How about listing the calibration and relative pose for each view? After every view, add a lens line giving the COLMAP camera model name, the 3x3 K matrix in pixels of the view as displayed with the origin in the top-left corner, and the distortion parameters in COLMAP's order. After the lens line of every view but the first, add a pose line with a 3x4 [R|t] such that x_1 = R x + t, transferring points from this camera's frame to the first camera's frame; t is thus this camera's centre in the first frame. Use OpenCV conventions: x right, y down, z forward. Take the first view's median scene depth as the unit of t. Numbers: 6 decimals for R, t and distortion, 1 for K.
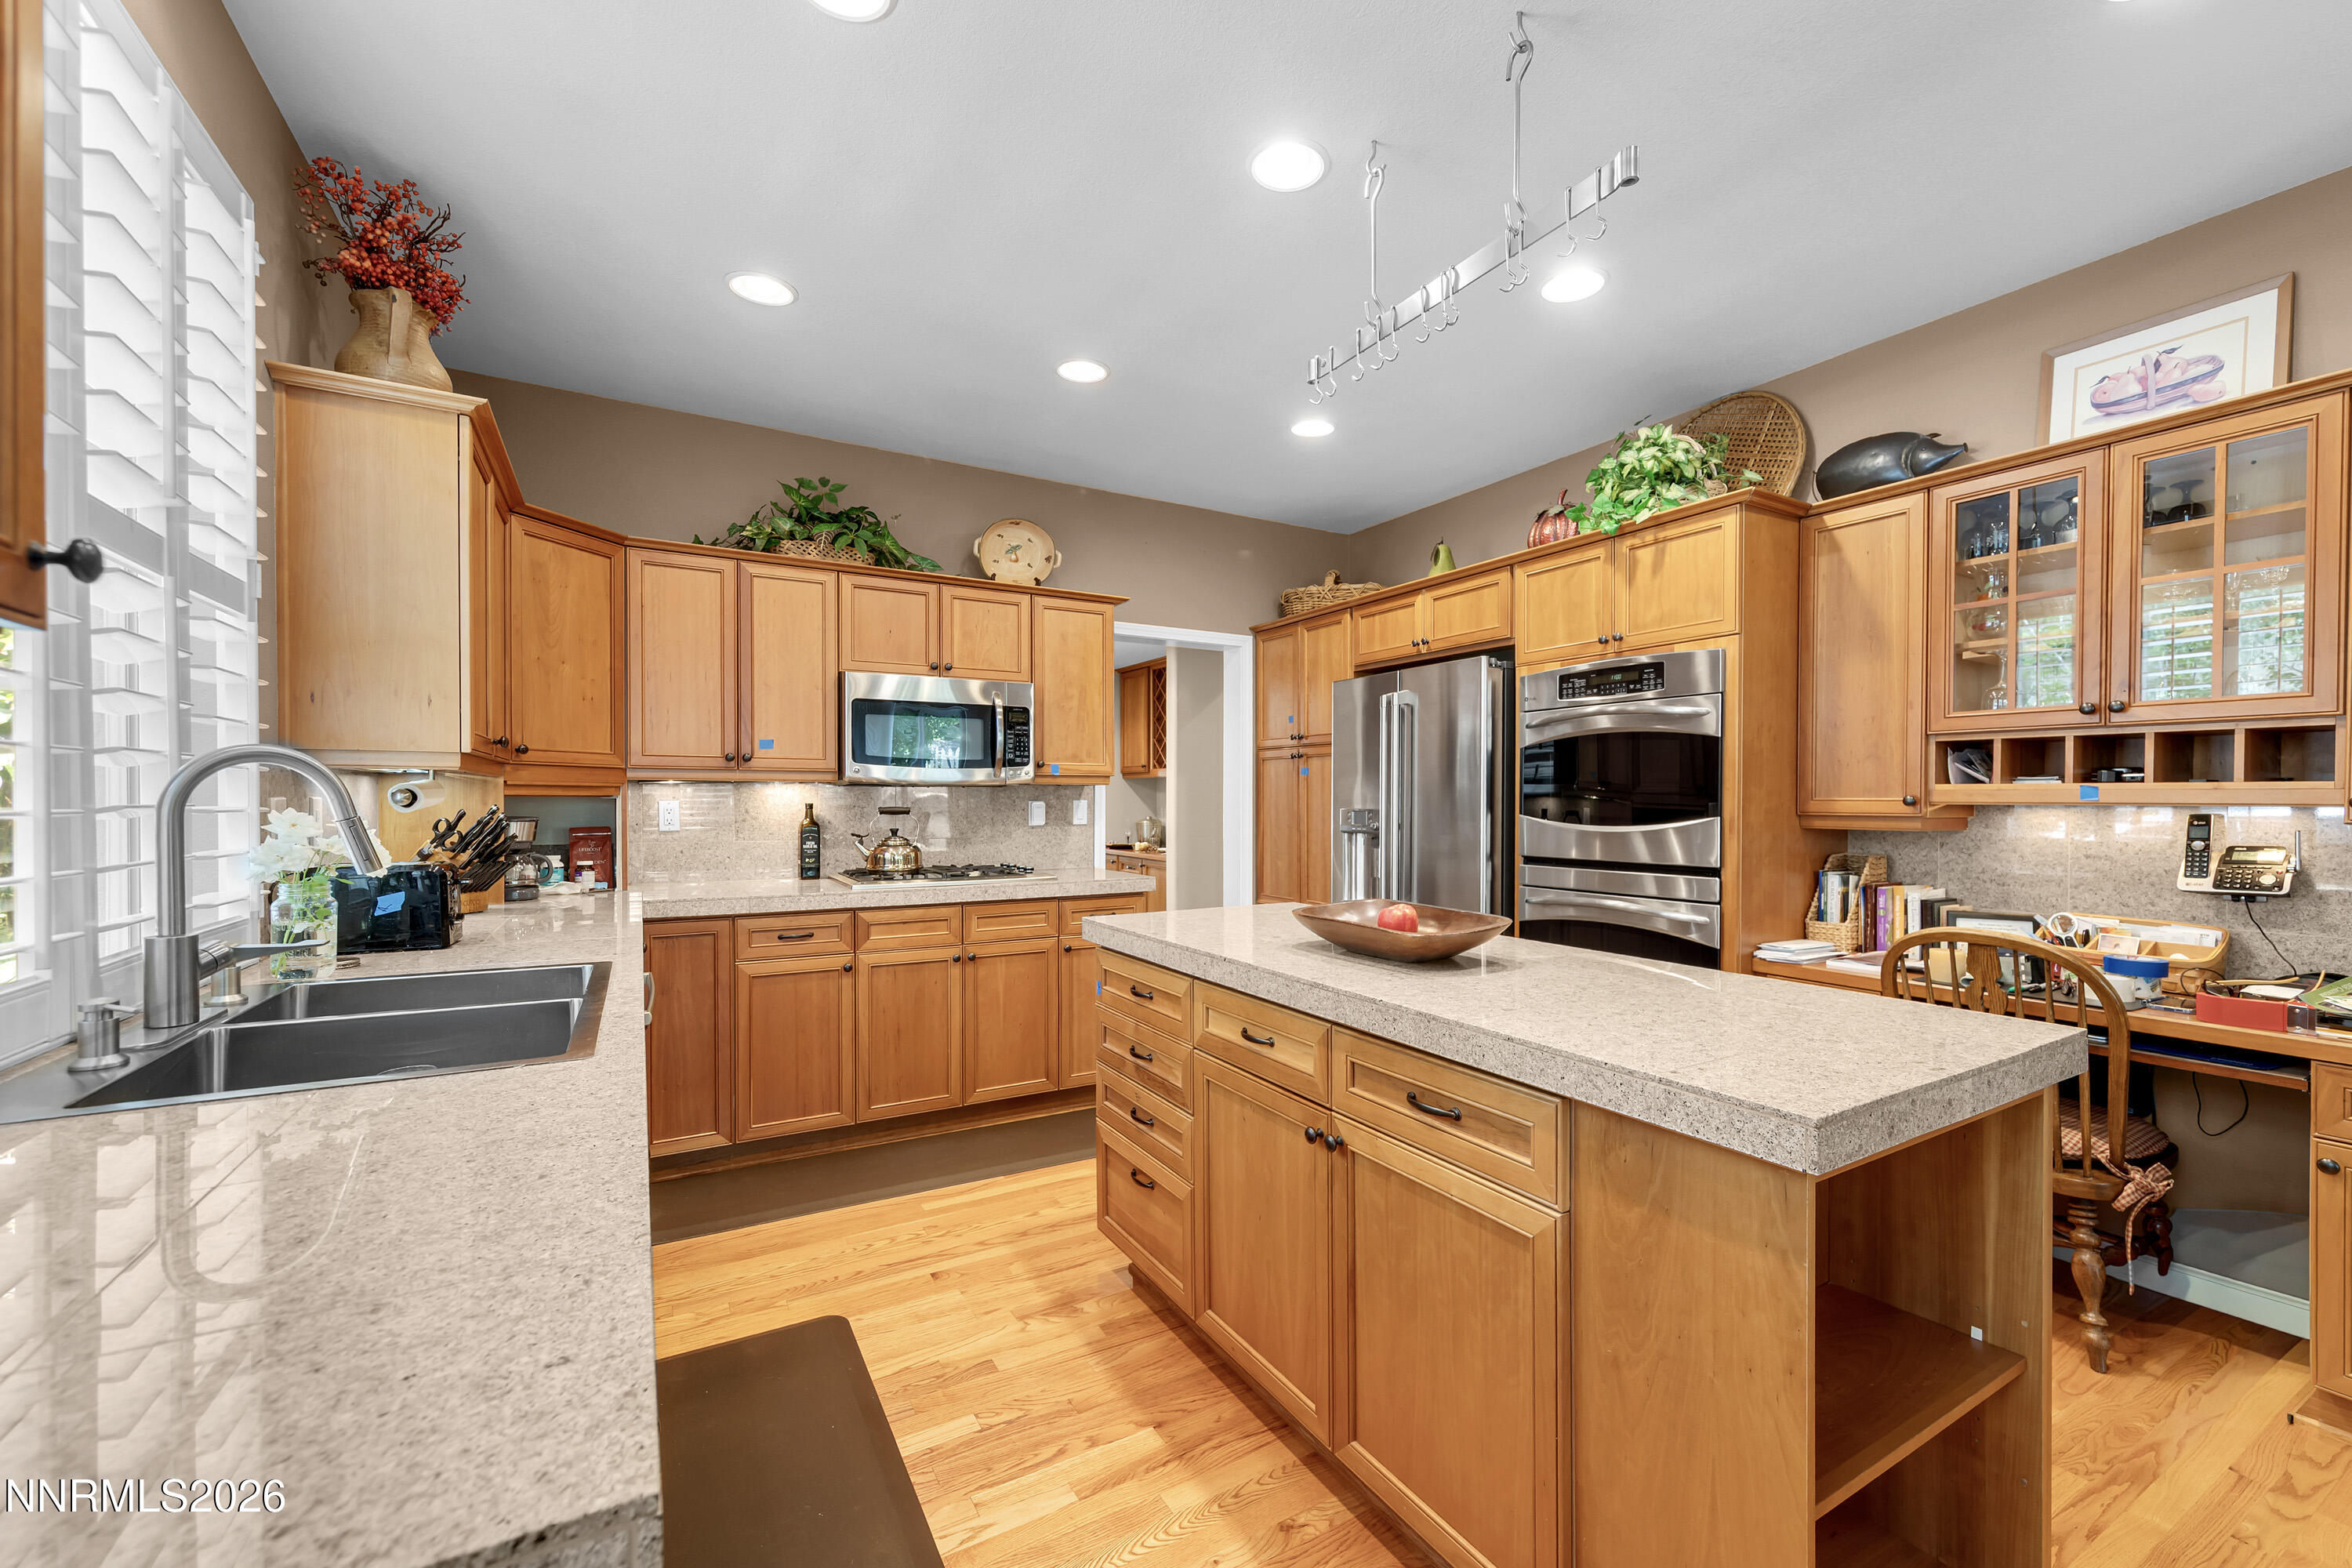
lens RADIAL K [[932.9, 0, 1190.5], [0, 932.9, 805.9], [0, 0, 1]] dist [0.001778, 0.000521]
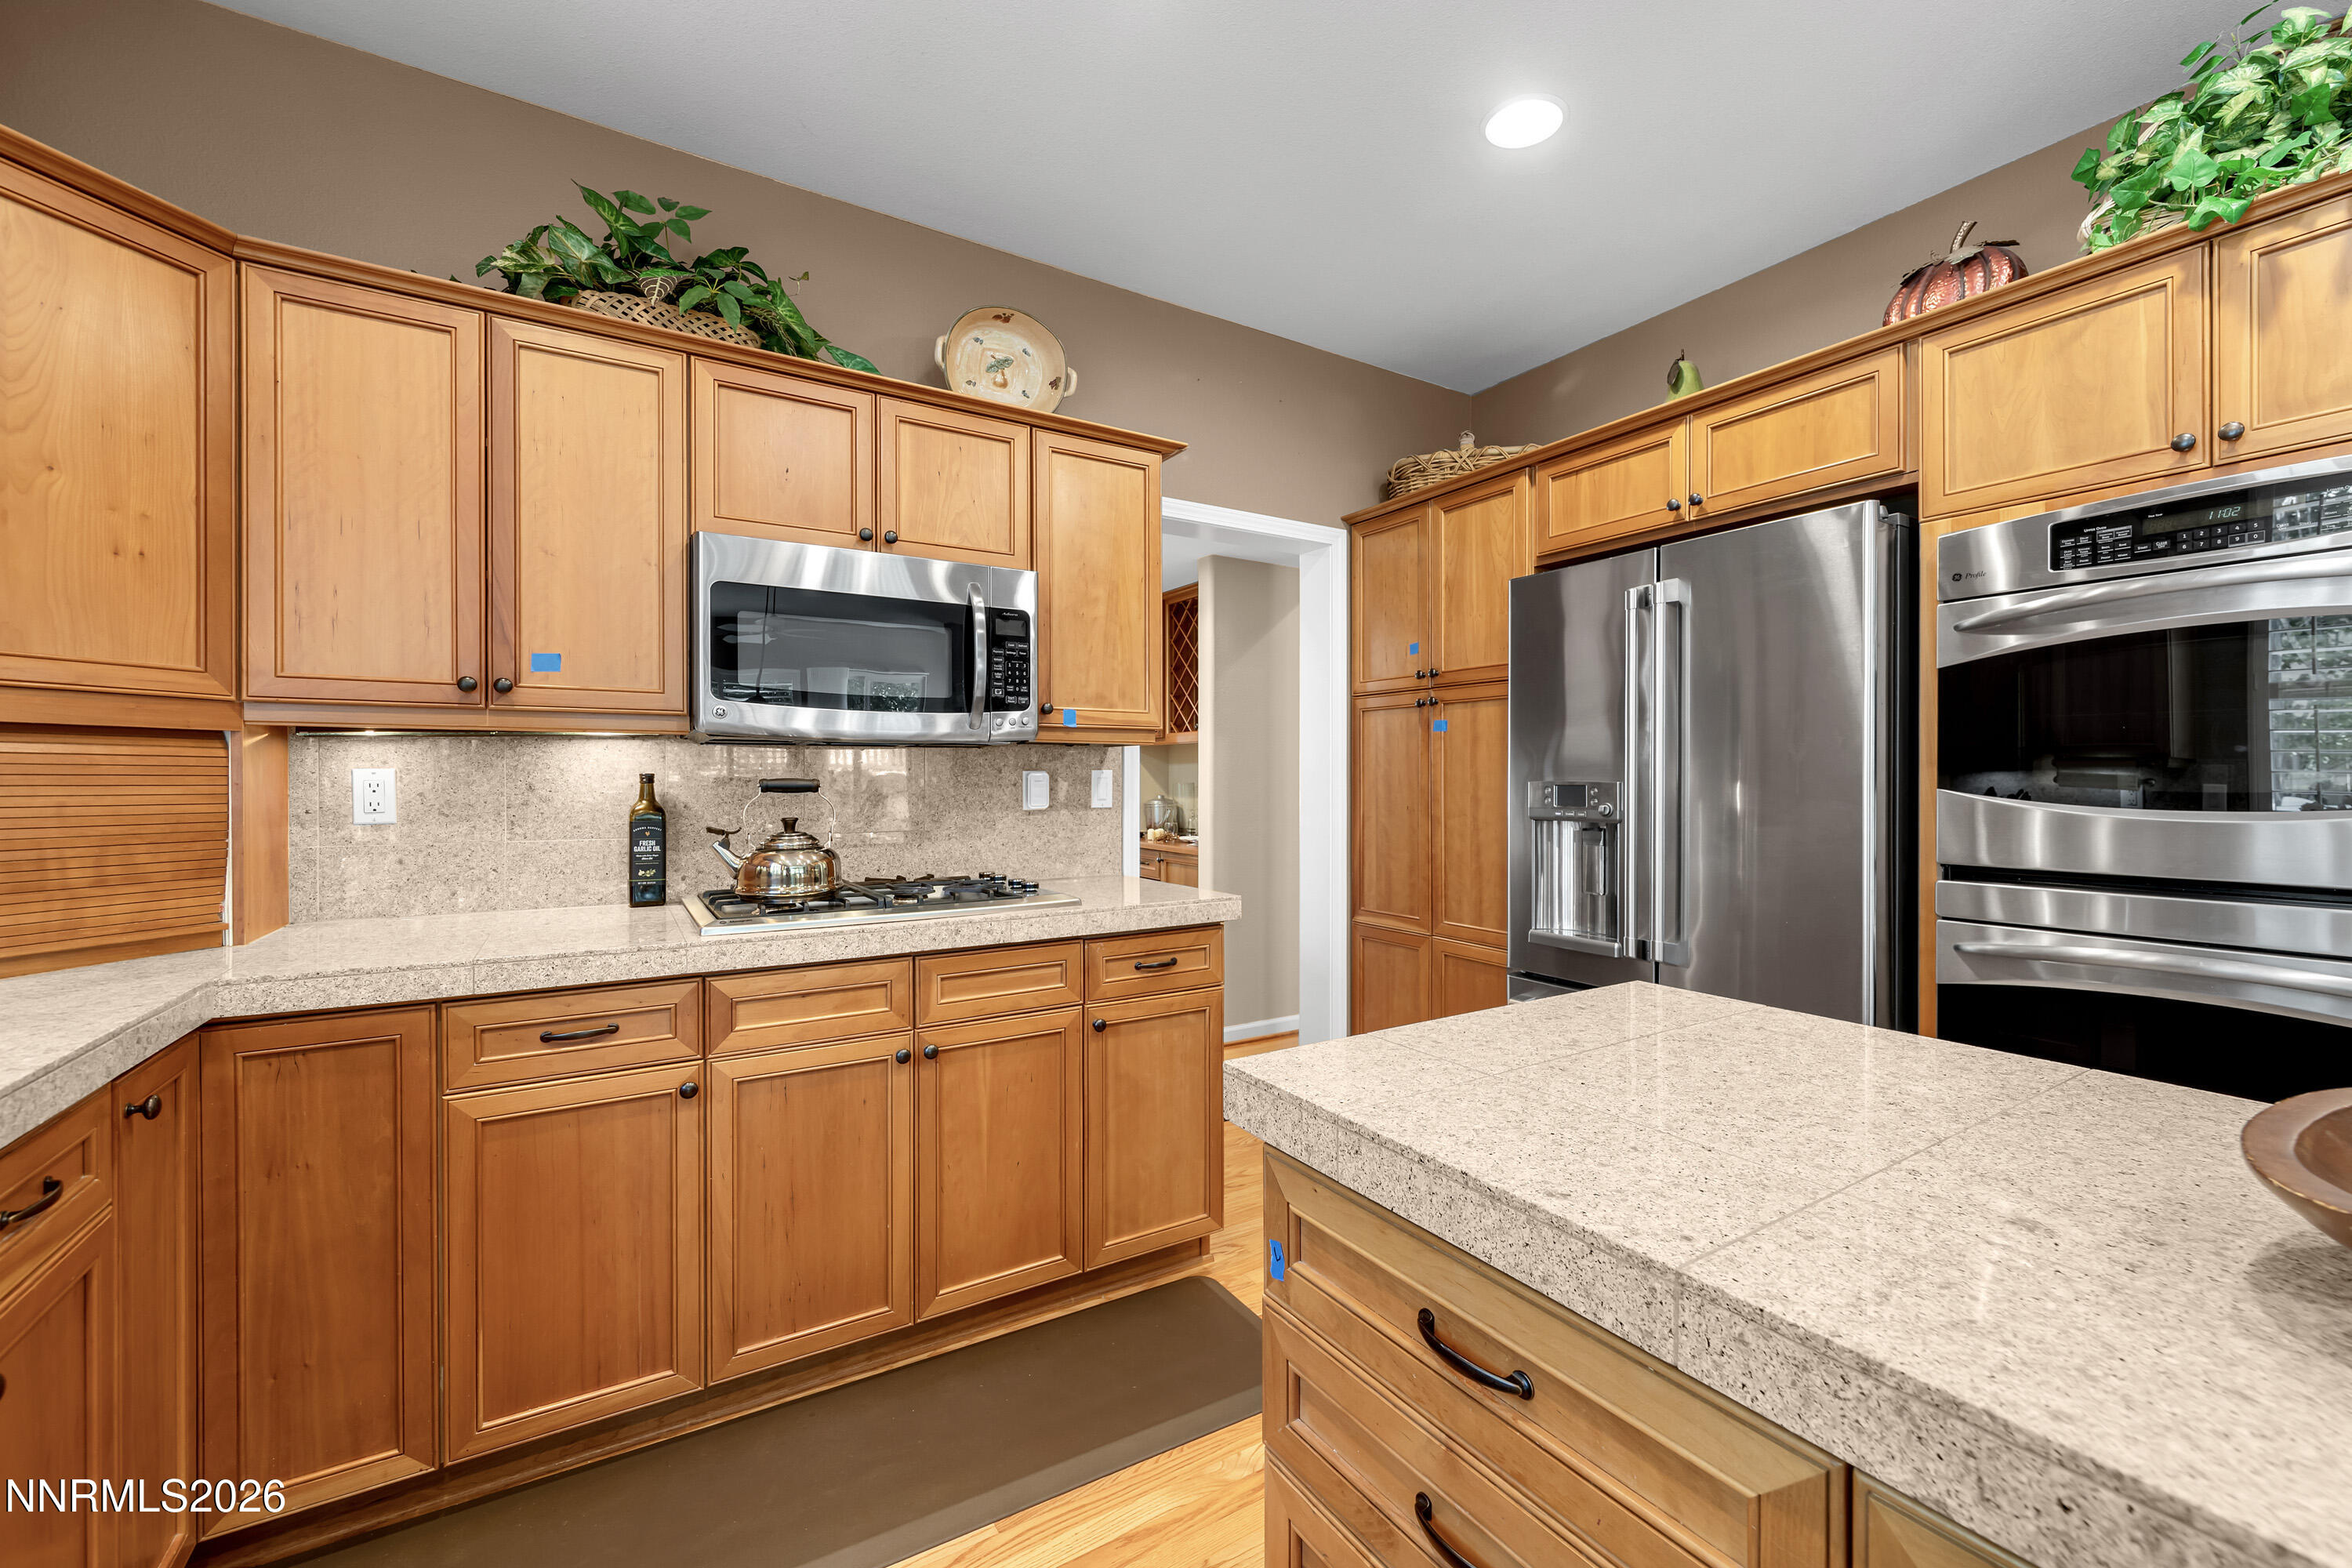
lens RADIAL K [[932.9, 0, 1174.6], [0, 932.9, 775.2], [0, 0, 1]] dist [0.001778, 0.000521]
pose [[0.999727, -0.002066, 0.023270, -0.106687], [0.002315, 0.999940, -0.010704, 0.005708], [-0.023247, 0.010755, 0.999672, 0.459380]]
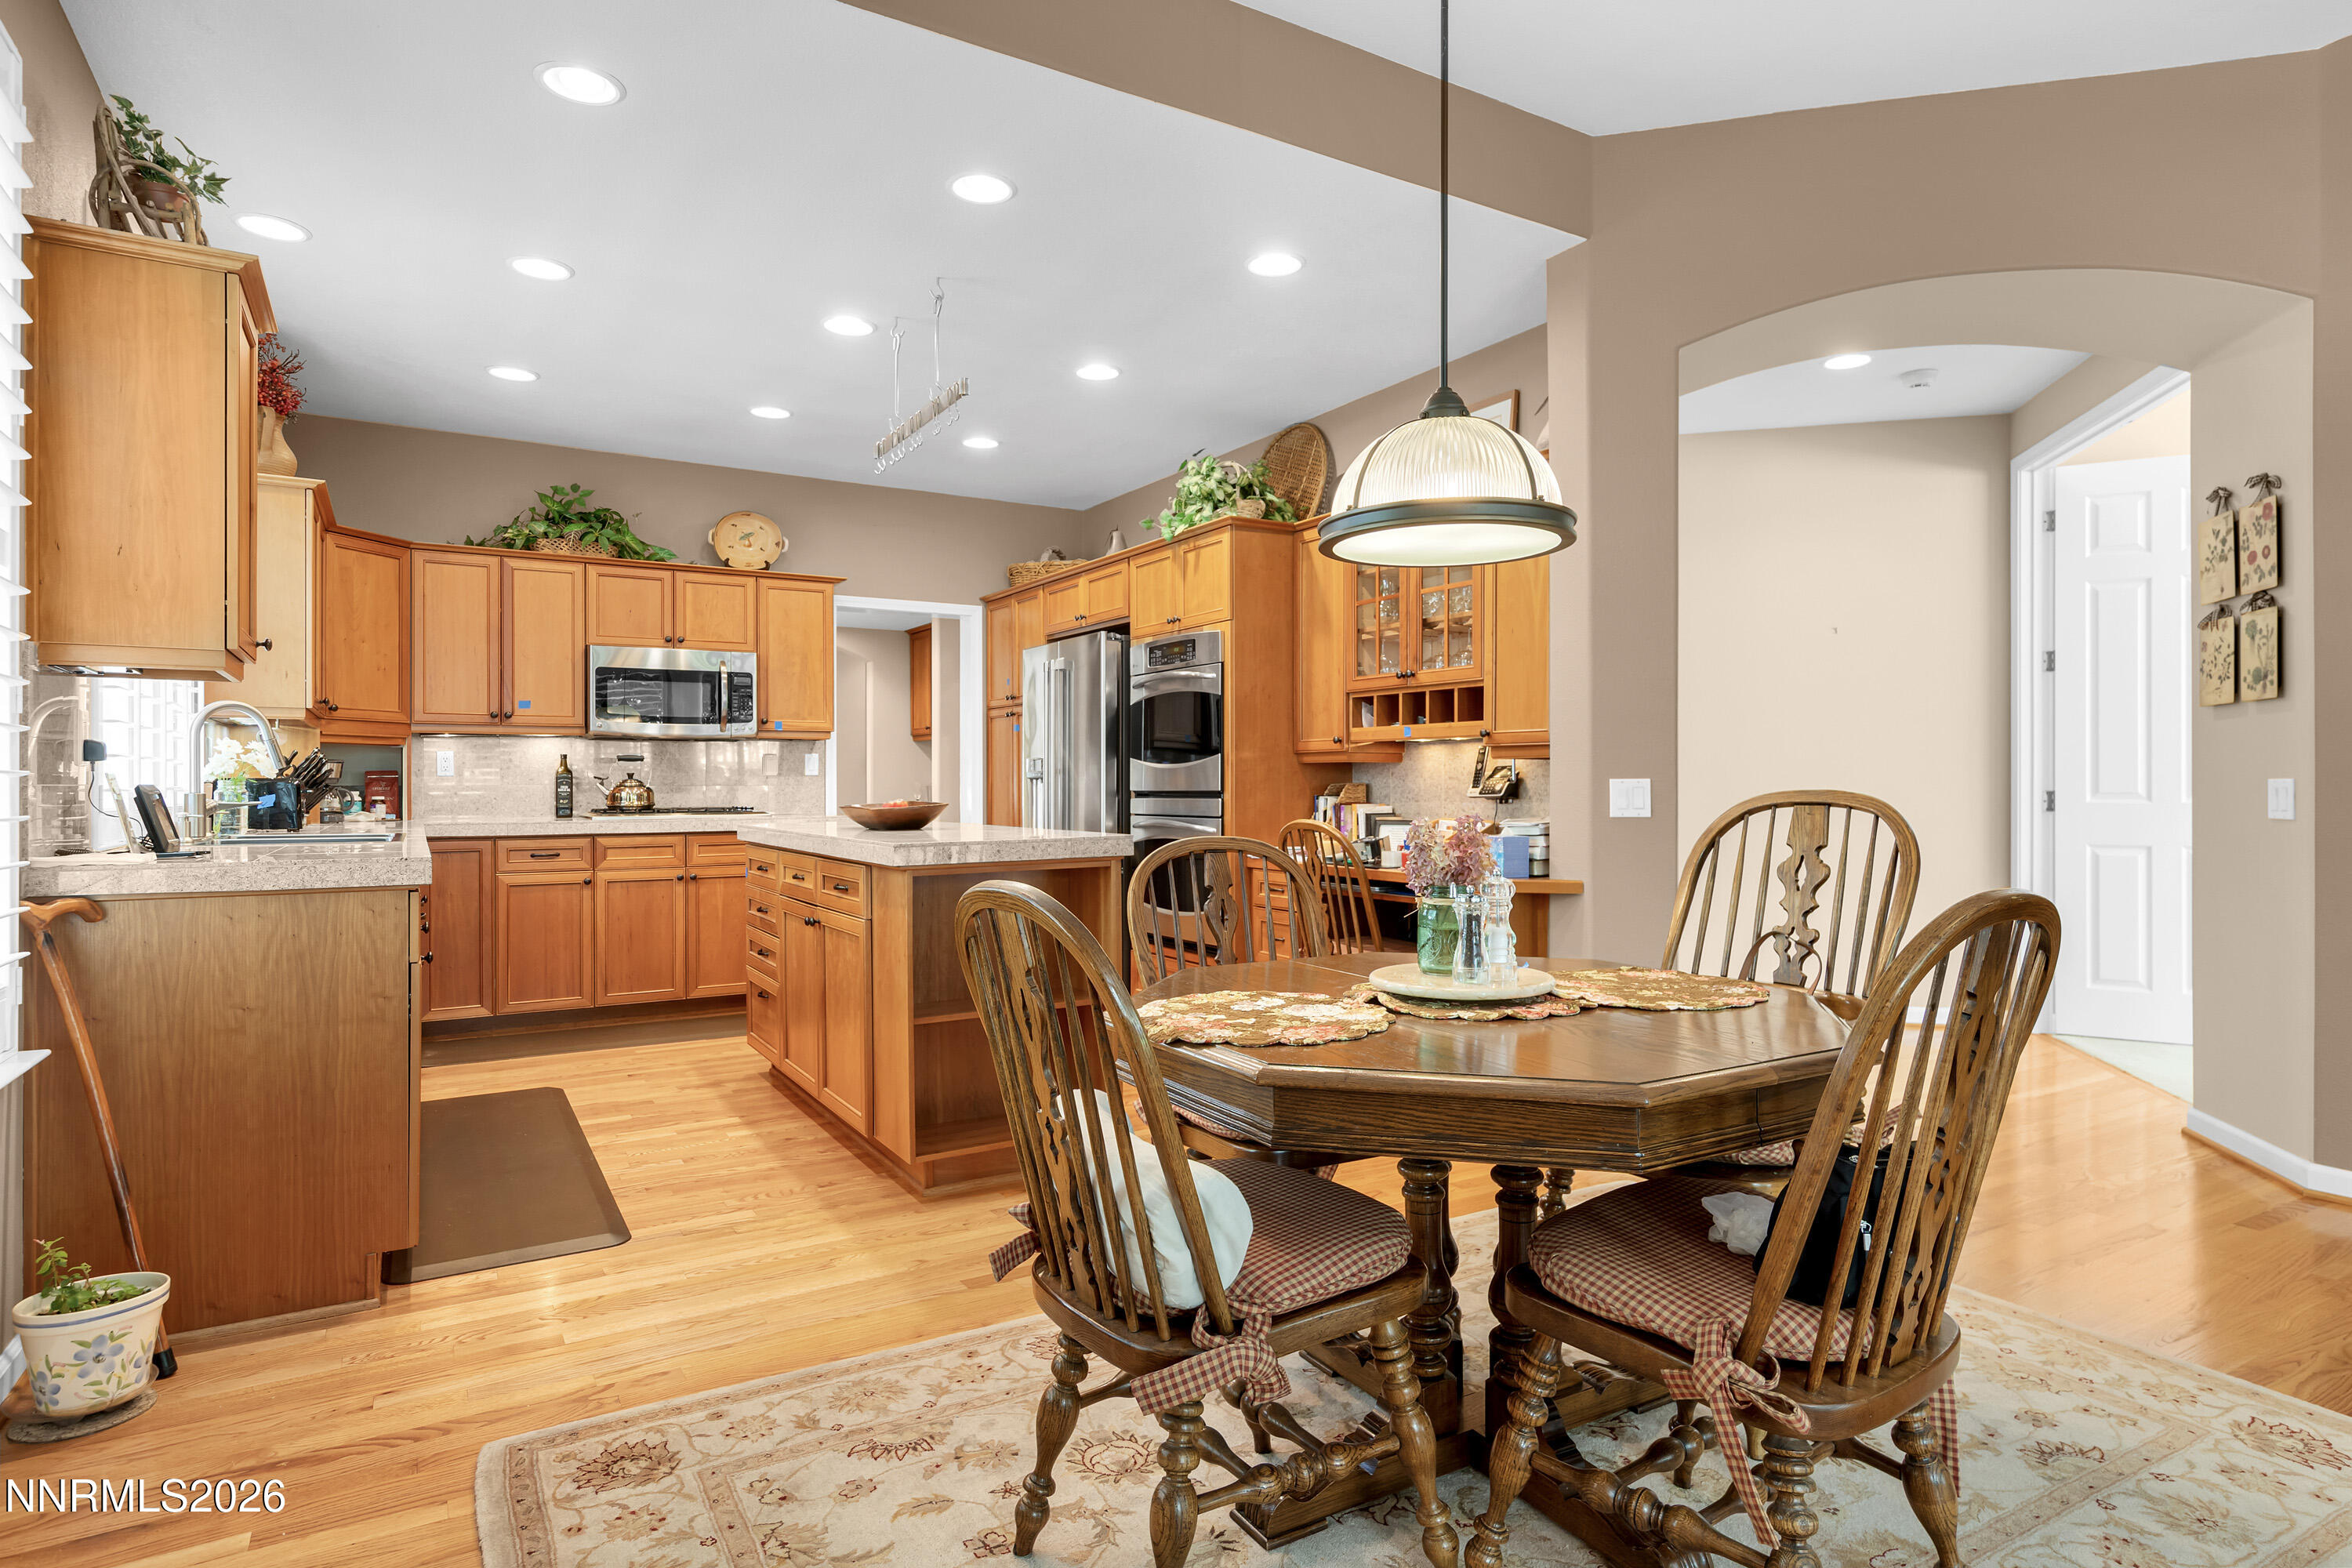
lens RADIAL K [[1270.2, 0, 1179.2], [0, 1270.2, 775.5], [0, 0, 1]] dist [0.003154, 0.001599]
pose [[0.999946, -0.004619, 0.009348, 0.399533], [0.004756, 0.999881, -0.014702, 0.057380], [-0.009279, 0.014746, 0.999848, -0.695858]]
